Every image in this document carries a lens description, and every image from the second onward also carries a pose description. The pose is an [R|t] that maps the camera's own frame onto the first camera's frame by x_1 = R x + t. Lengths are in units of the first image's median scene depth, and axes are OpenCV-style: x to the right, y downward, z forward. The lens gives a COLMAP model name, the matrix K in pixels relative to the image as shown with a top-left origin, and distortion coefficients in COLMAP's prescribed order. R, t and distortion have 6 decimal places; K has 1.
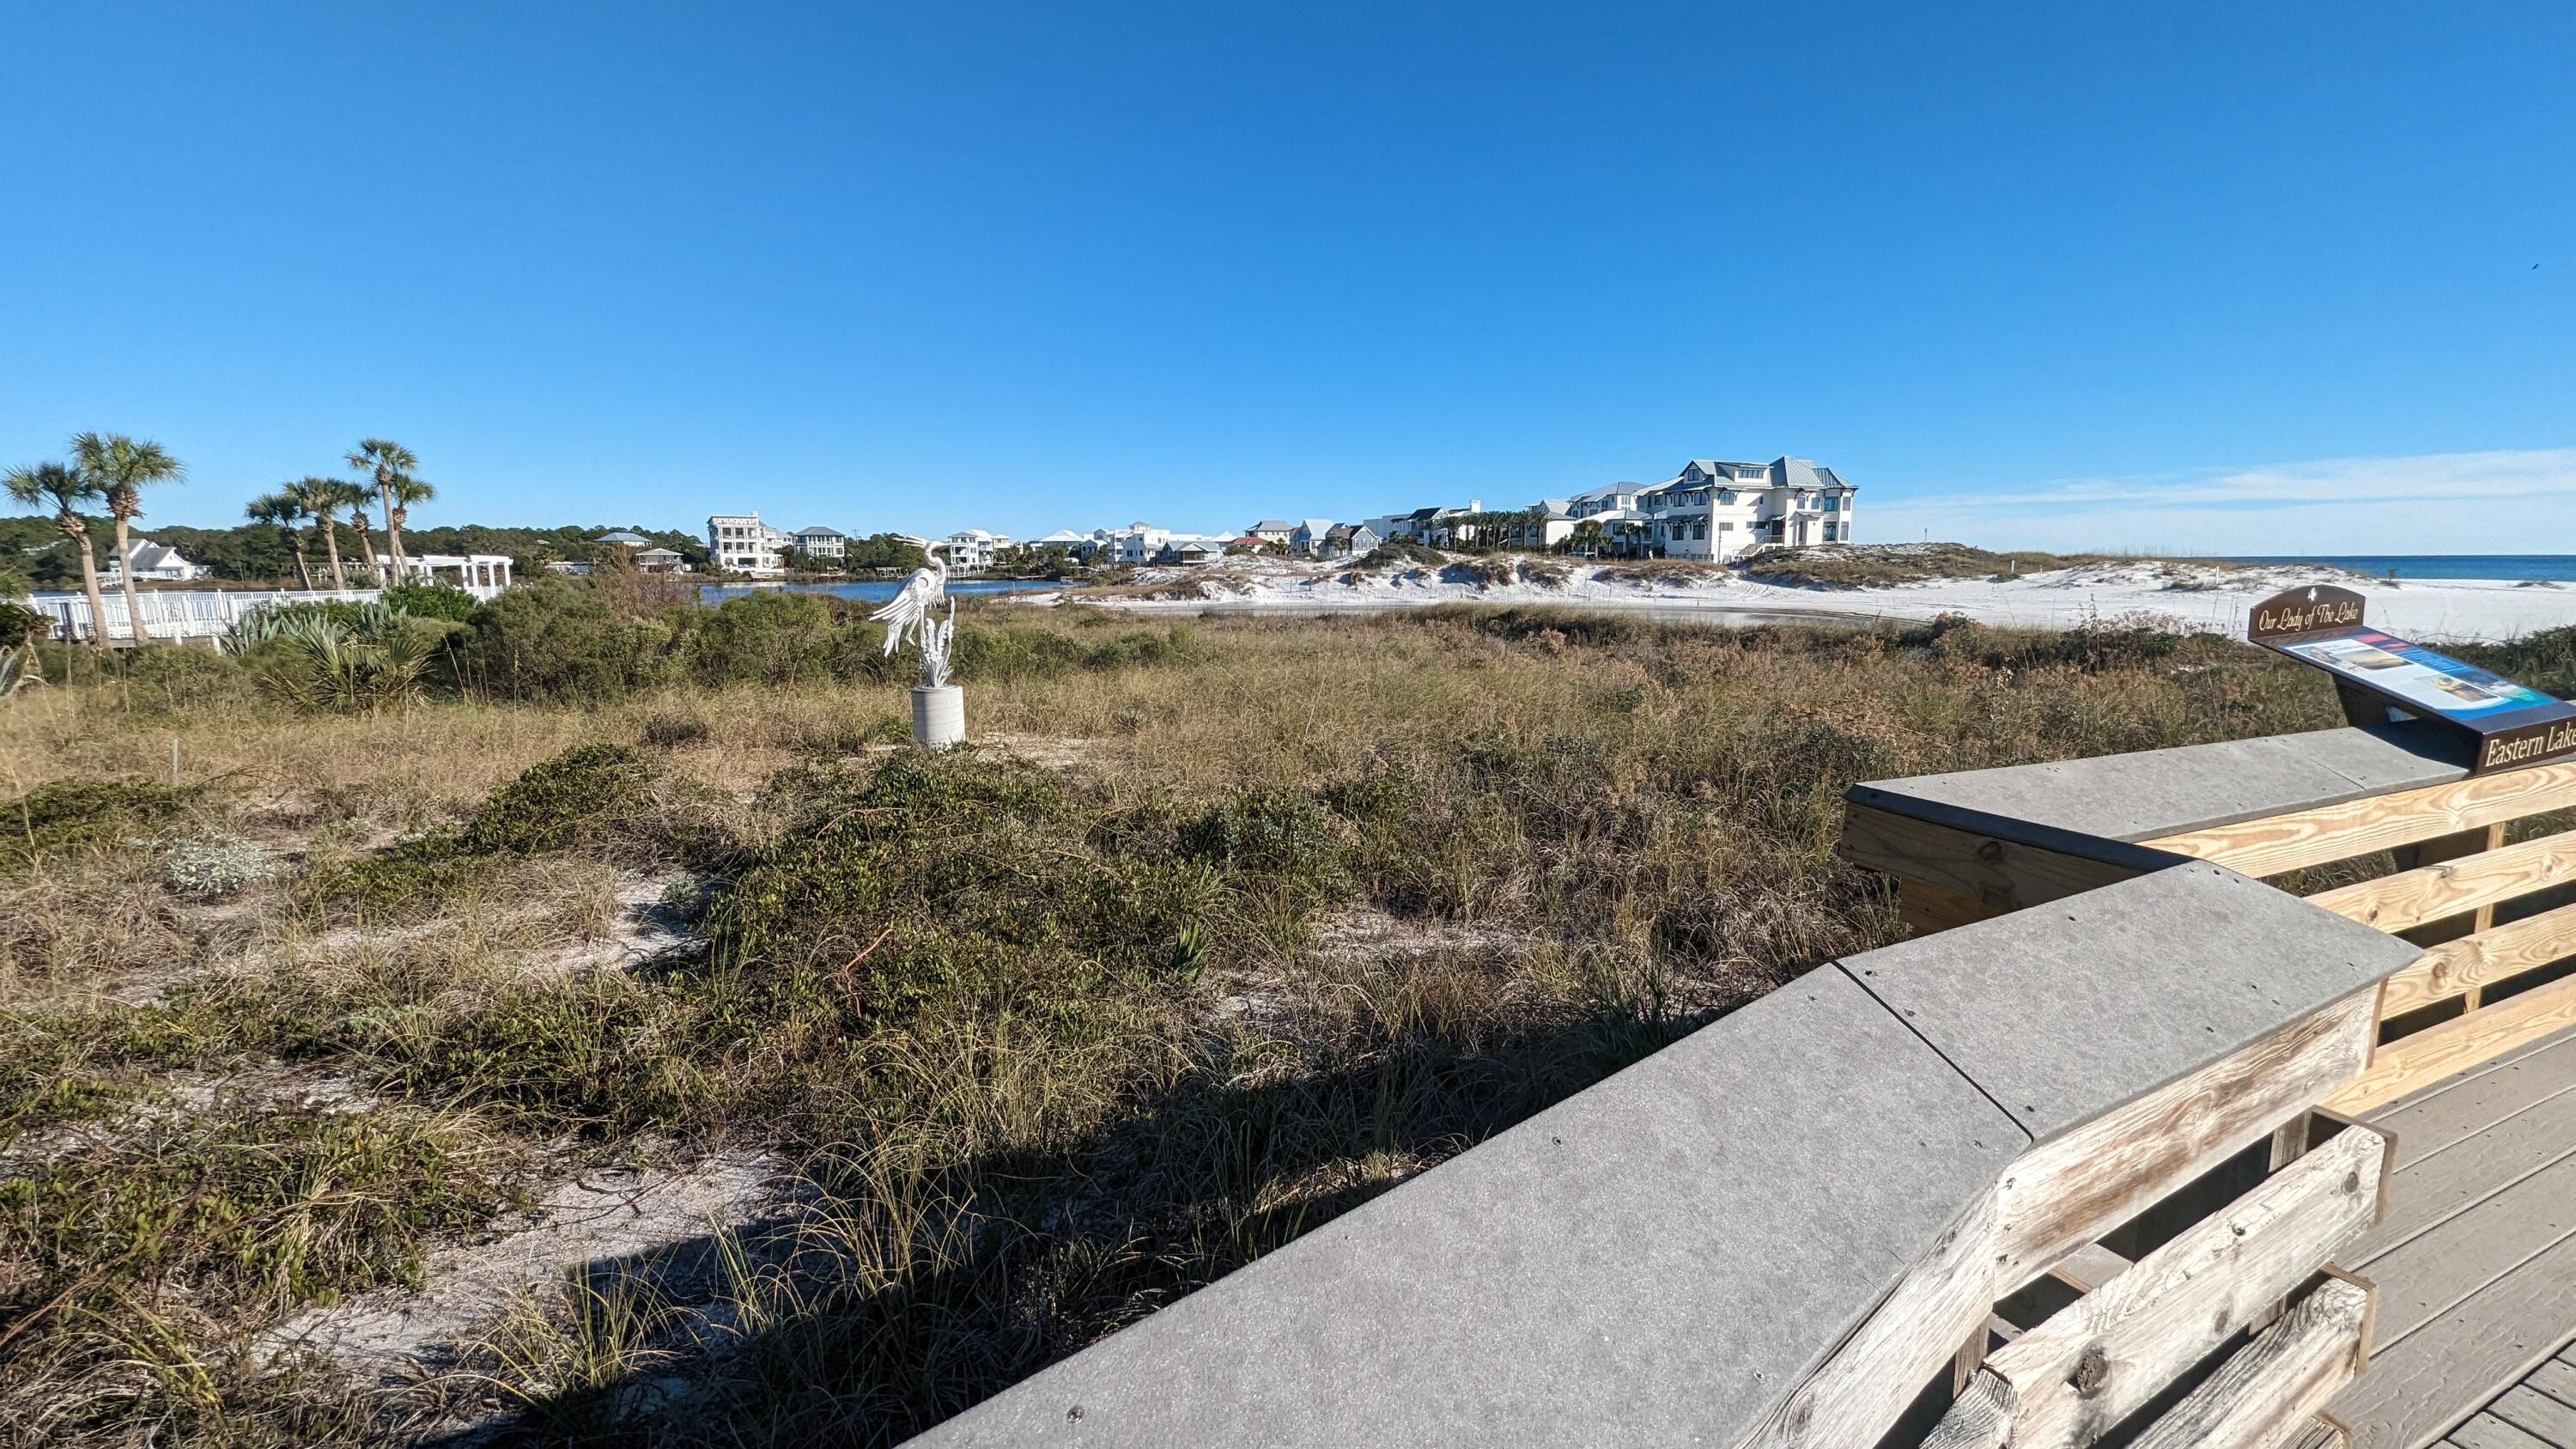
lens RADIAL K [[1062.5, 0, 1283.7], [0, 1062.5, 726.4], [0, 0, 1]] dist [-0.001274, -0.000114]
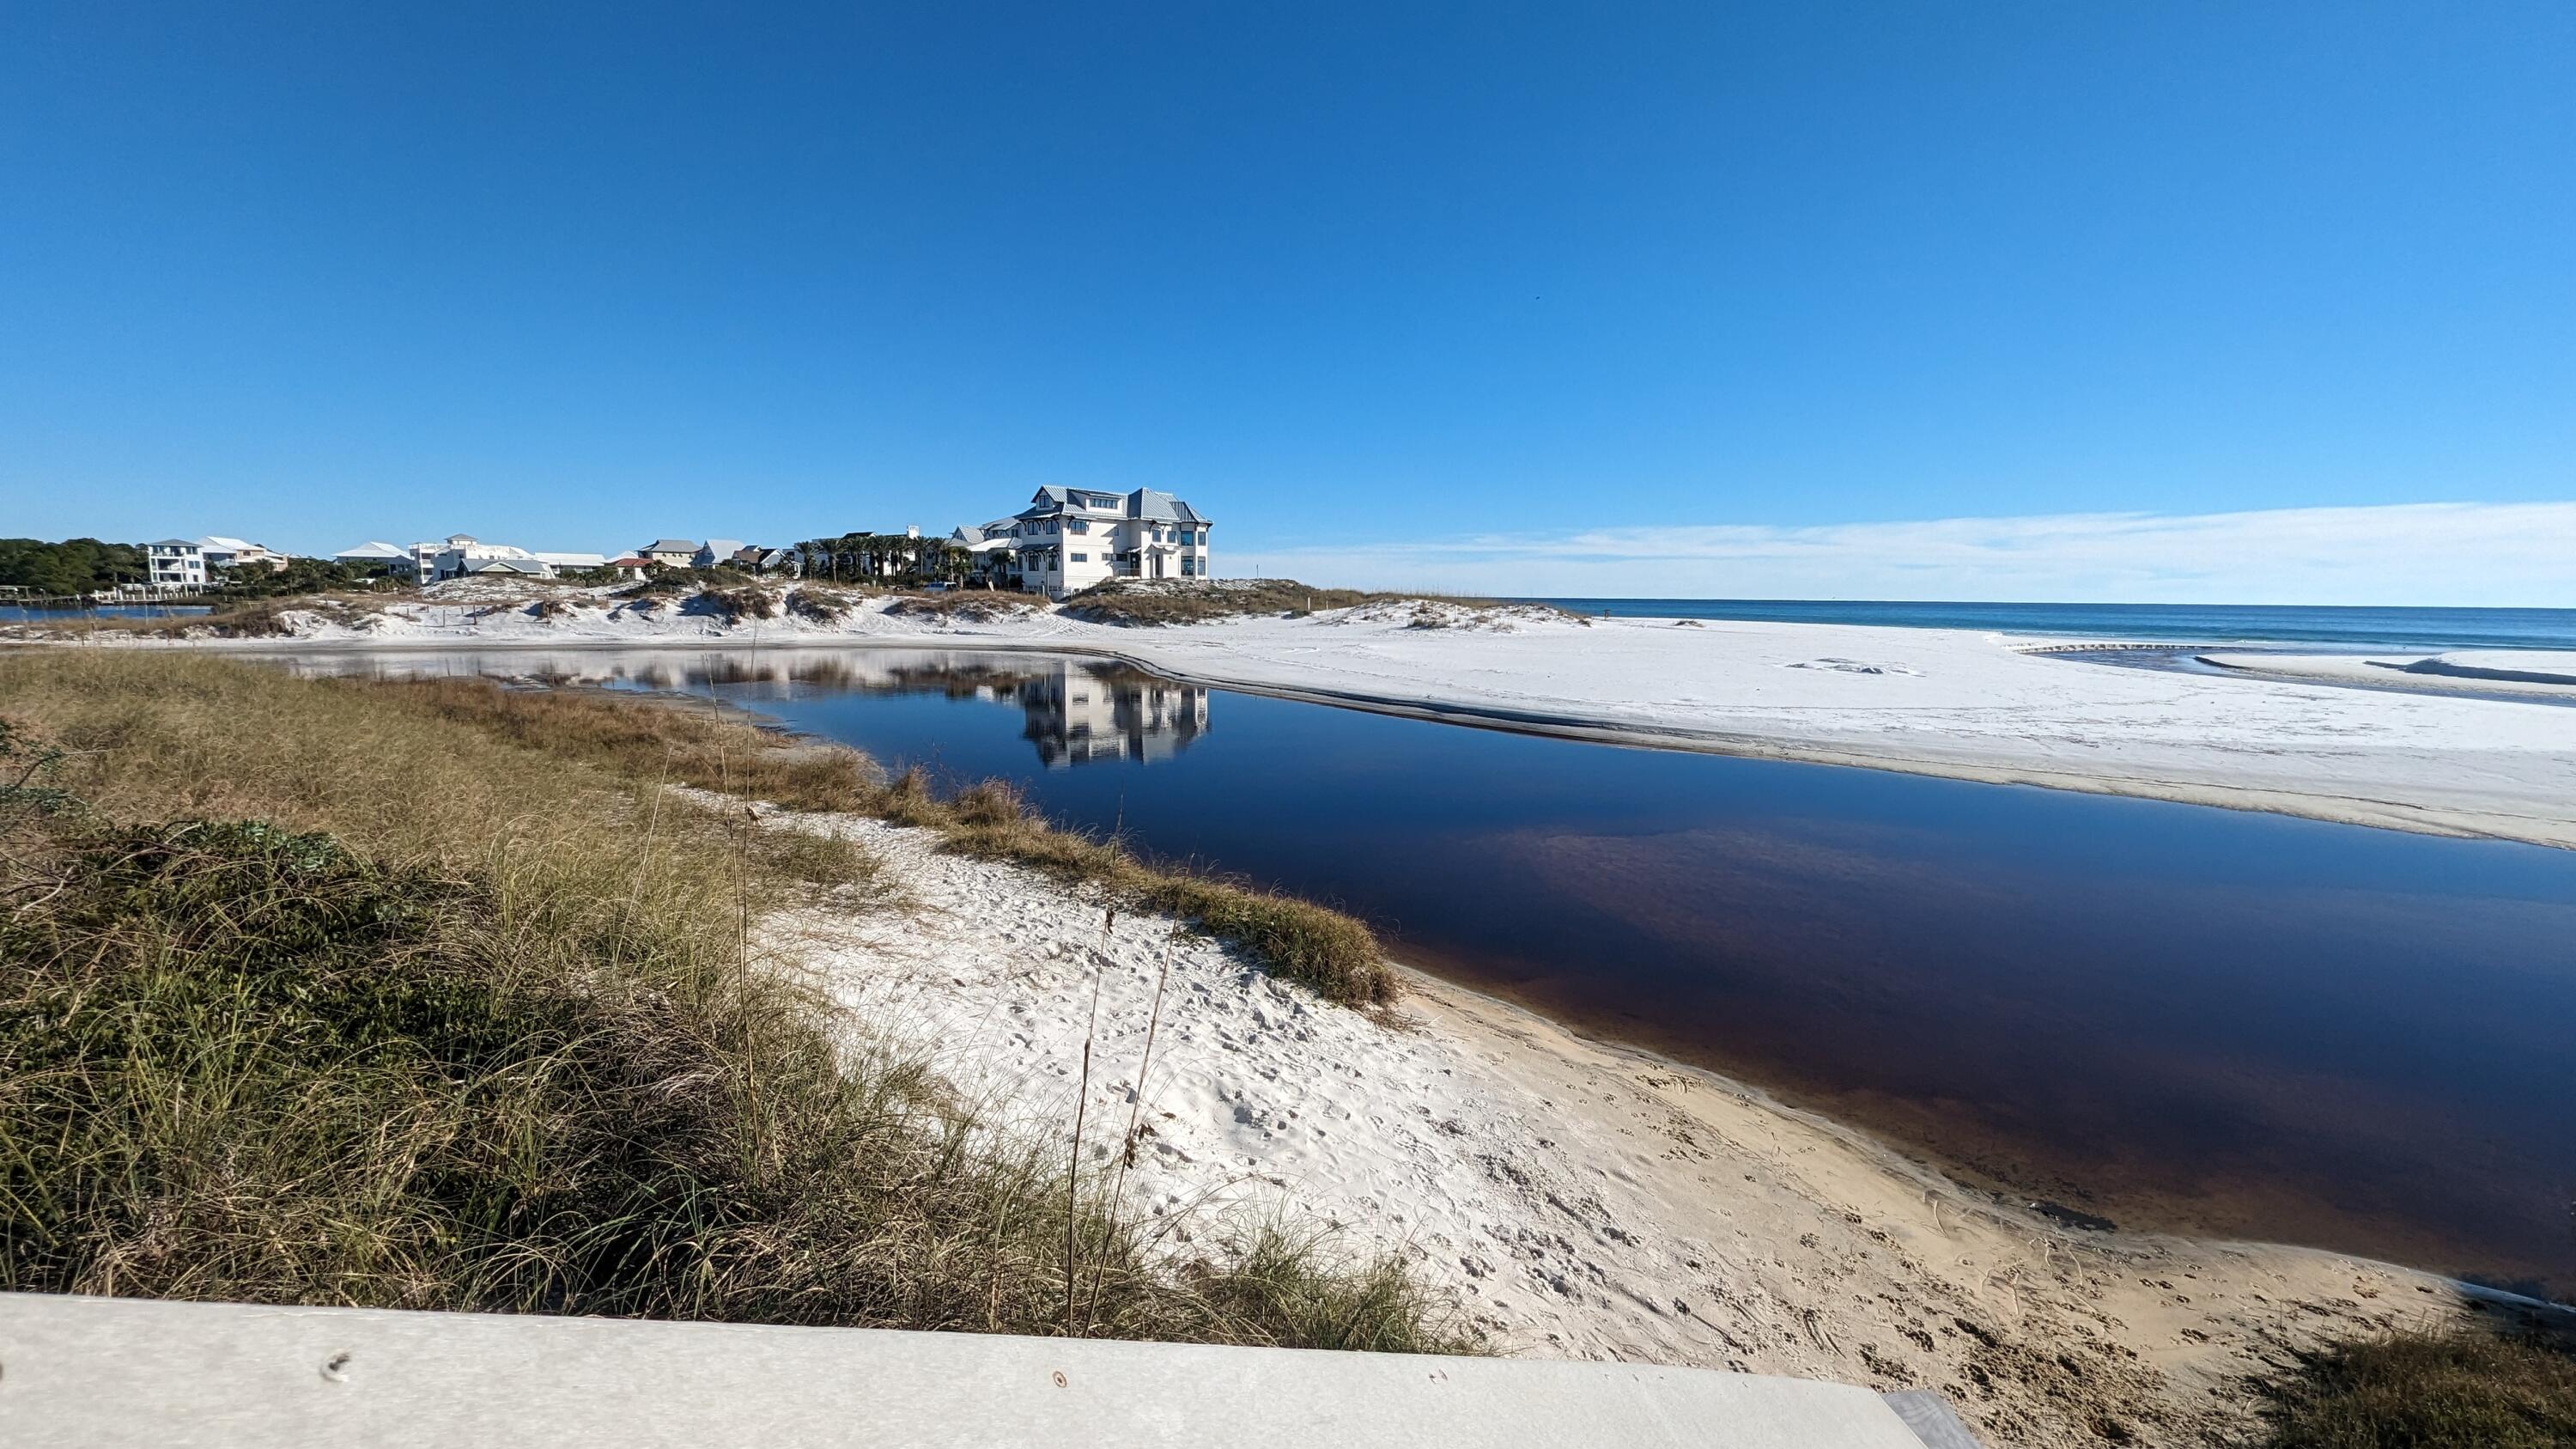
lens RADIAL K [[1062.5, 0, 1289.3], [0, 1062.5, 727.8], [0, 0, 1]] dist [-0.001274, -0.000114]
pose [[0.898635, -0.039072, 0.436954, 0.165015], [0.051382, 0.998545, -0.016383, -0.012575], [-0.435678, 0.037174, 0.899335, 0.077920]]
